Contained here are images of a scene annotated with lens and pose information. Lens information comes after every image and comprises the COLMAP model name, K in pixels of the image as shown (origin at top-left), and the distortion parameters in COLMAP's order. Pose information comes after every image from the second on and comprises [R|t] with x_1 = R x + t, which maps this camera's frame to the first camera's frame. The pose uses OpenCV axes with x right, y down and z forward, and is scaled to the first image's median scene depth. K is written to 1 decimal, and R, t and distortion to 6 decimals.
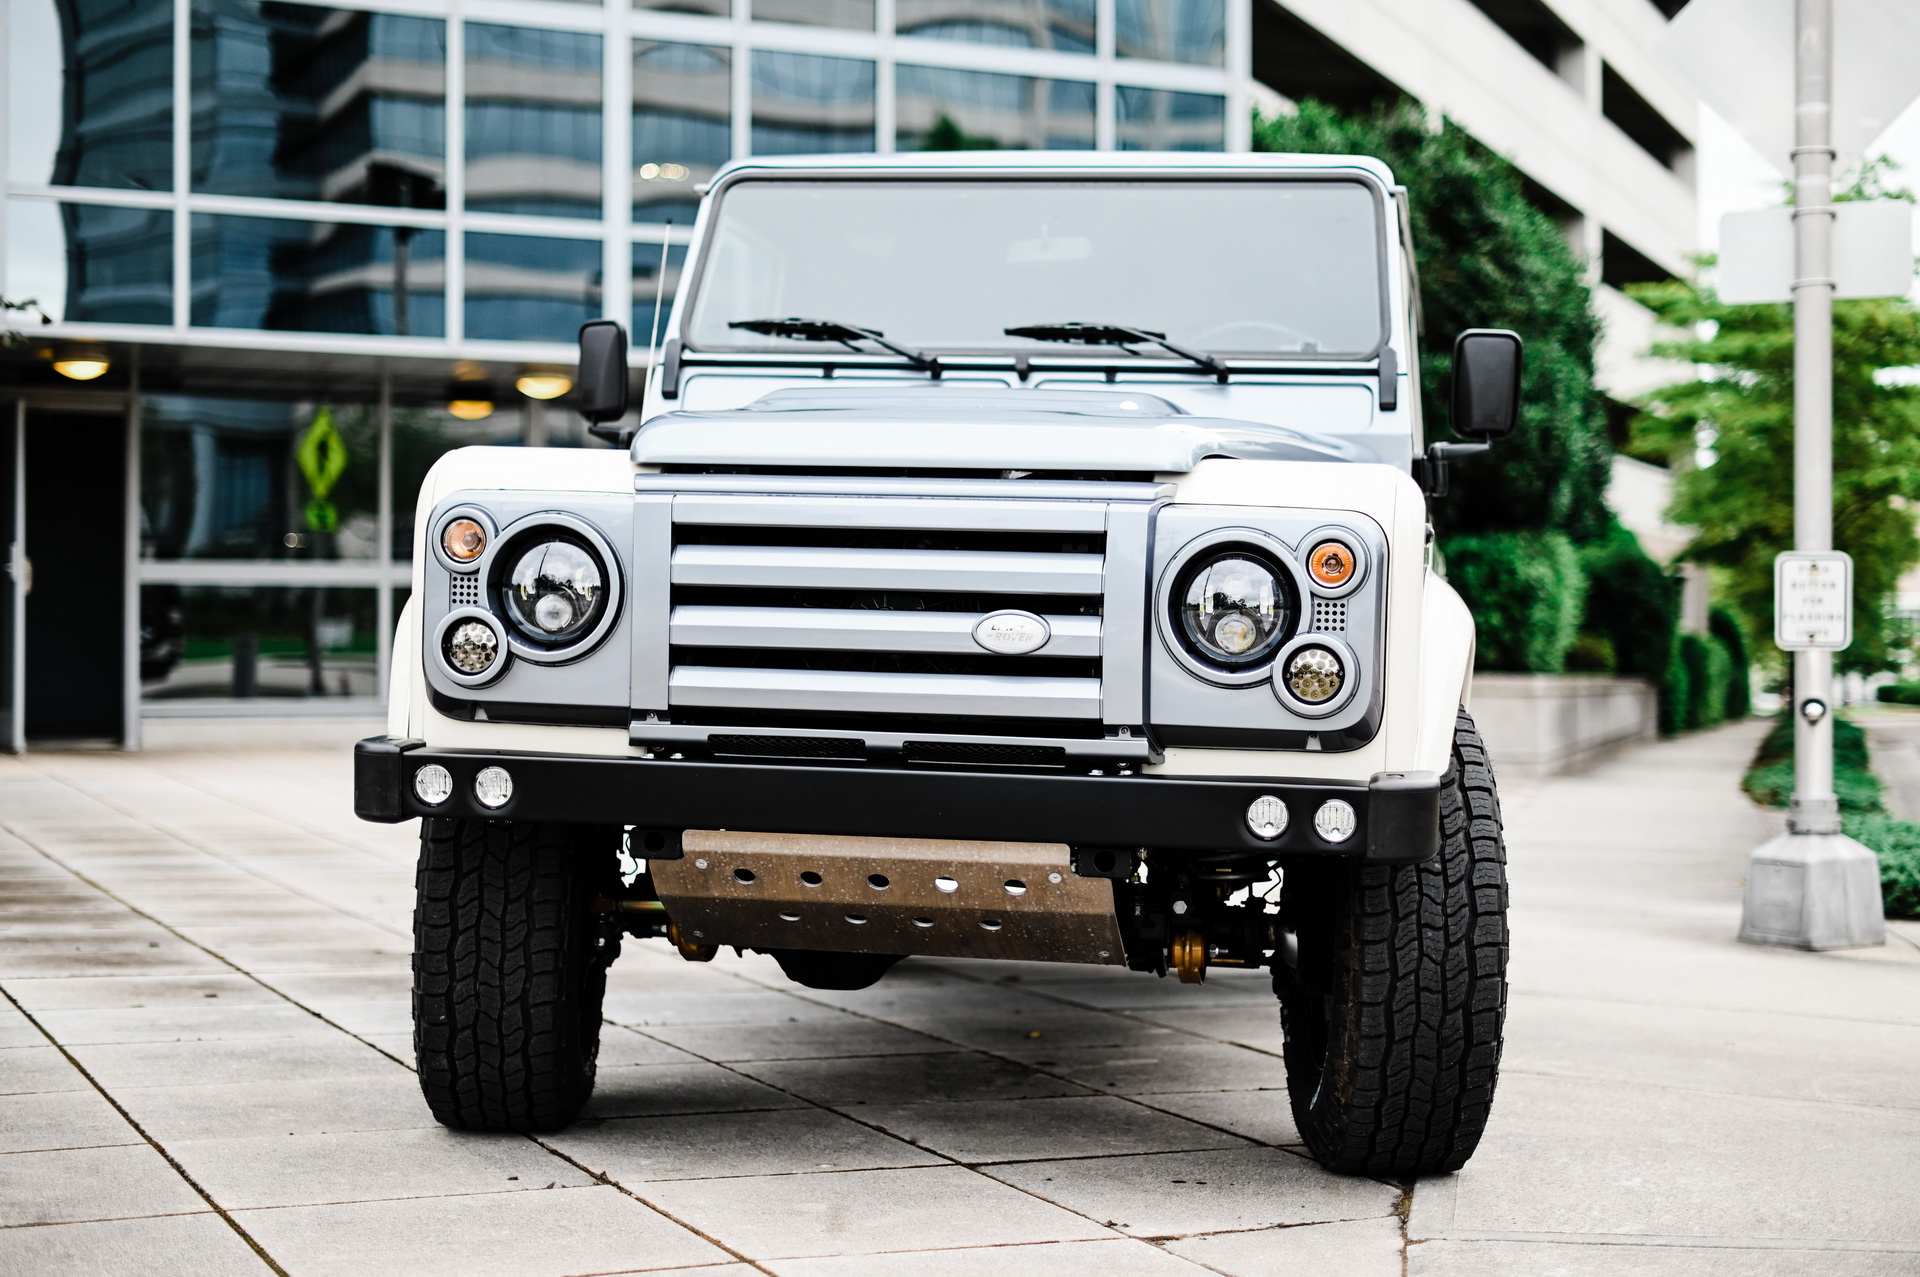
lens RADIAL K [[2848.7, 0, 991.5], [0, 2848.7, 666.3], [0, 0, 1]] dist [-0.000328, 0.061236]
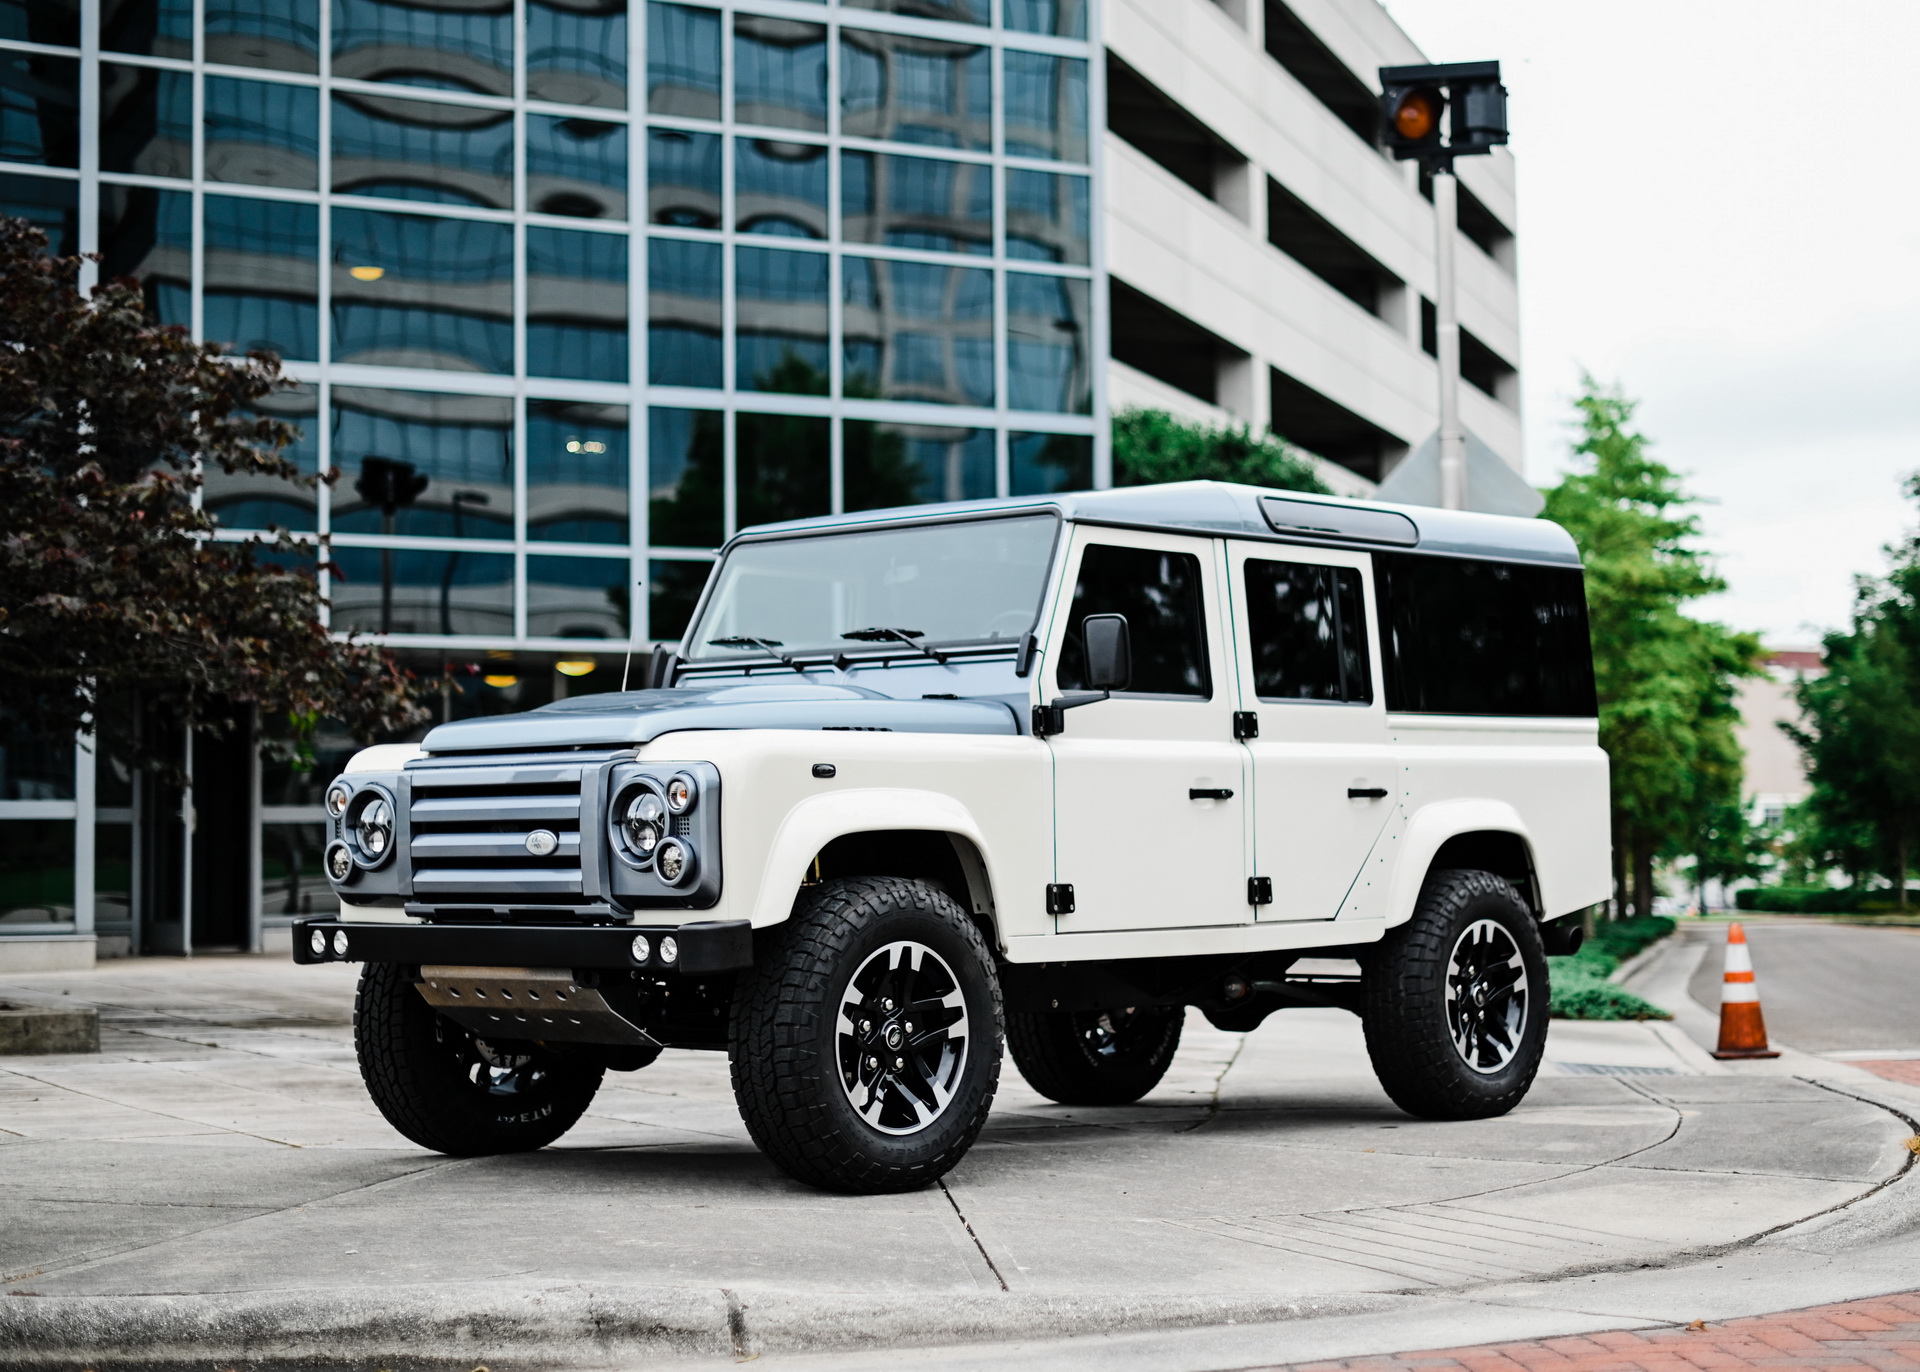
lens RADIAL K [[3175.9, 0, 1066.6], [0, 3175.9, 643.8], [0, 0, 1]] dist [-0.001387, 0.046785]
pose [[0.860217, -0.067911, -0.505385, 1.194771], [0.027762, 0.995859, -0.086566, 0.040820], [0.509172, 0.060435, 0.858541, -0.452003]]
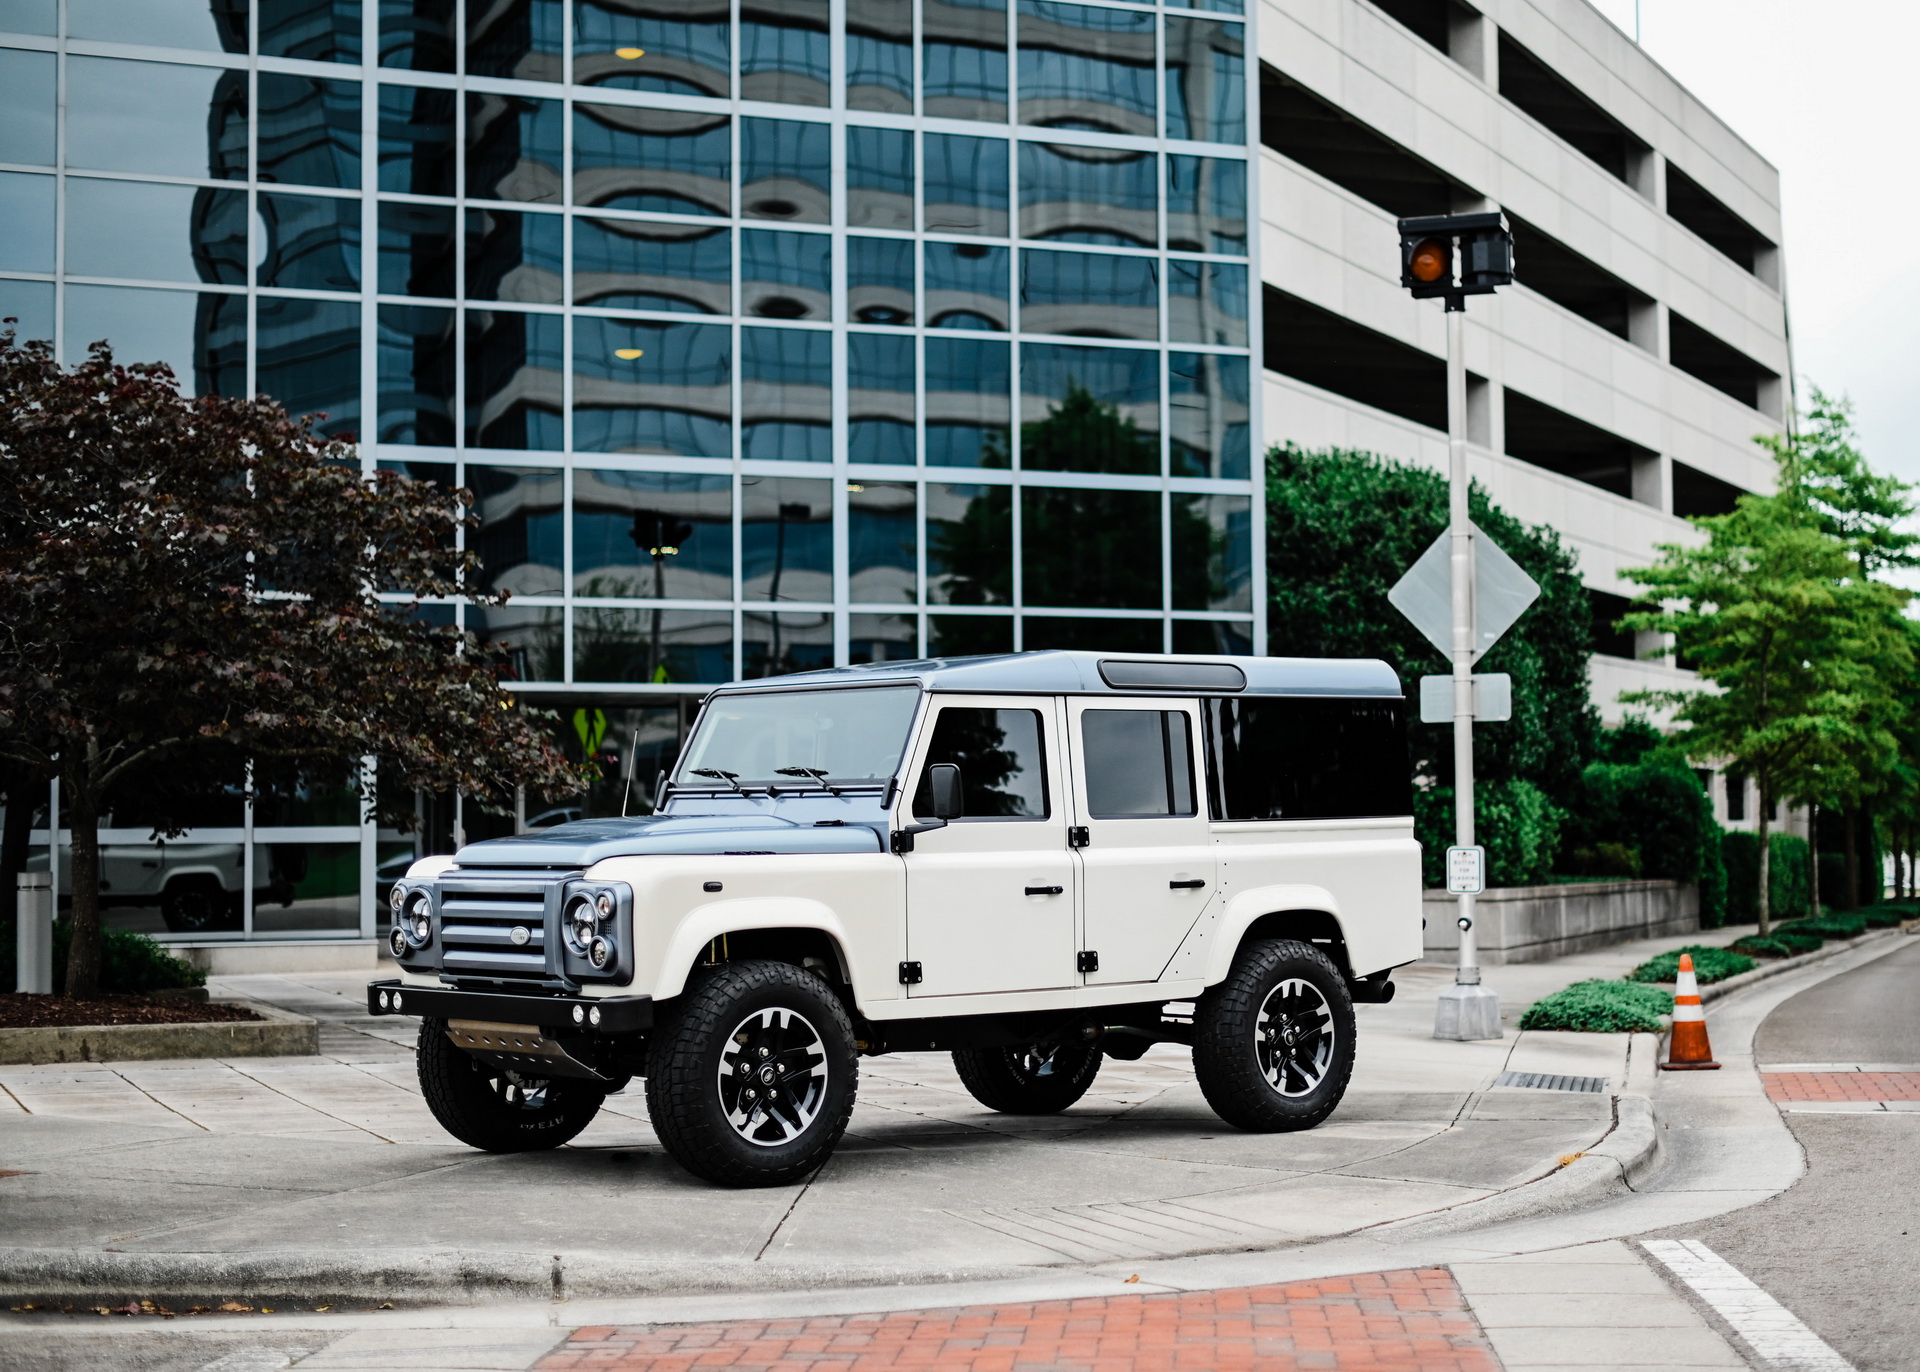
lens RADIAL K [[3102.6, 0, 1062.2], [0, 3102.6, 658.0], [0, 0, 1]] dist [-0.003207, 0.061586]
pose [[0.795812, -0.064276, -0.602122, 1.884637], [0.022838, 0.996829, -0.076227, -0.034349], [0.605112, 0.046911, 0.794757, -0.776801]]
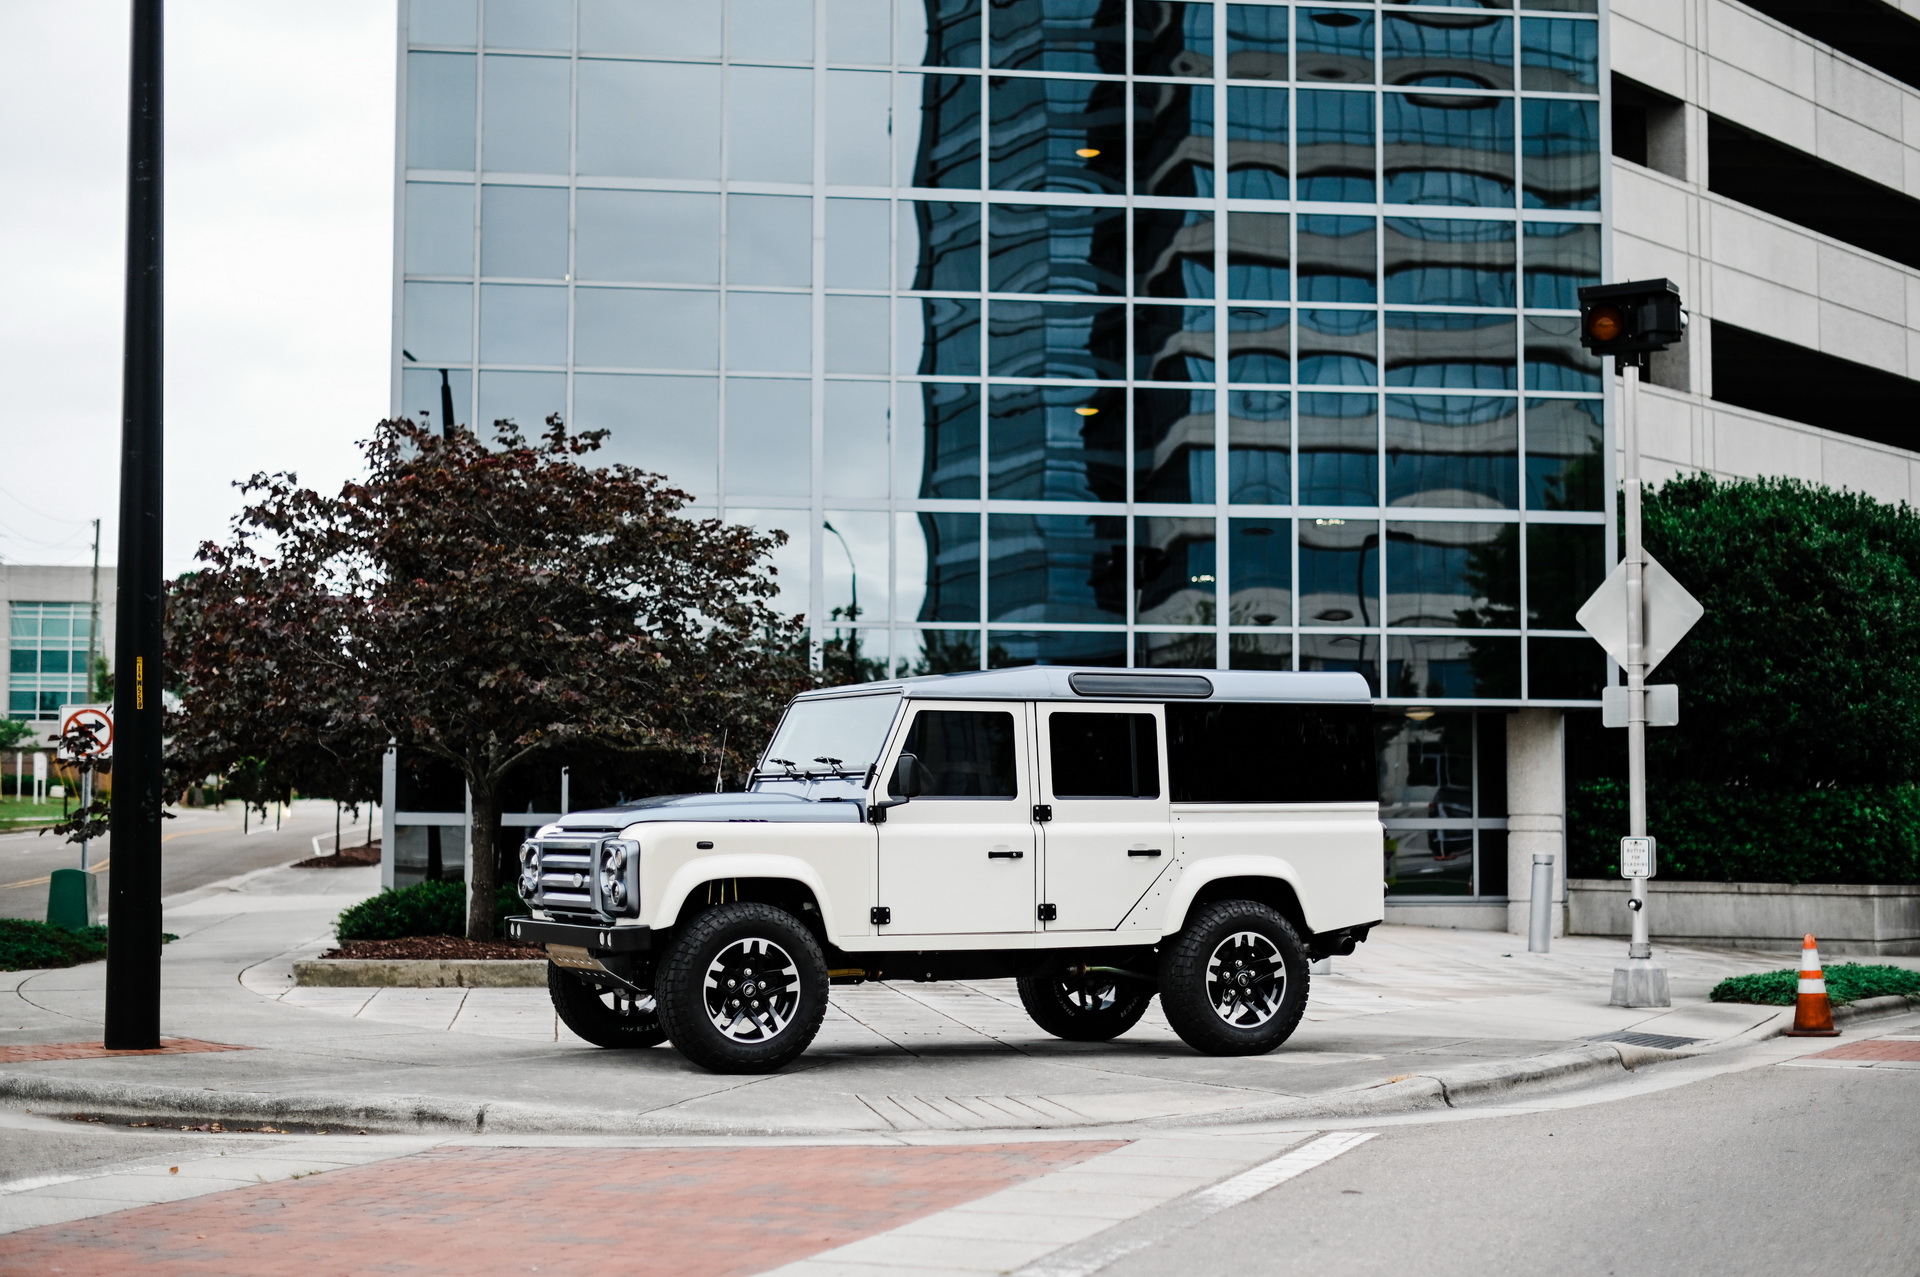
lens RADIAL K [[2893.0, 0, 967.4], [0, 2893.0, 630.2], [0, 0, 1]] dist [0.002468, 0.009058]
pose [[0.603897, -0.078622, -0.793175, 2.770100], [0.004738, 0.995460, -0.095066, 0.018335], [0.797048, 0.053653, 0.601528, -0.598196]]
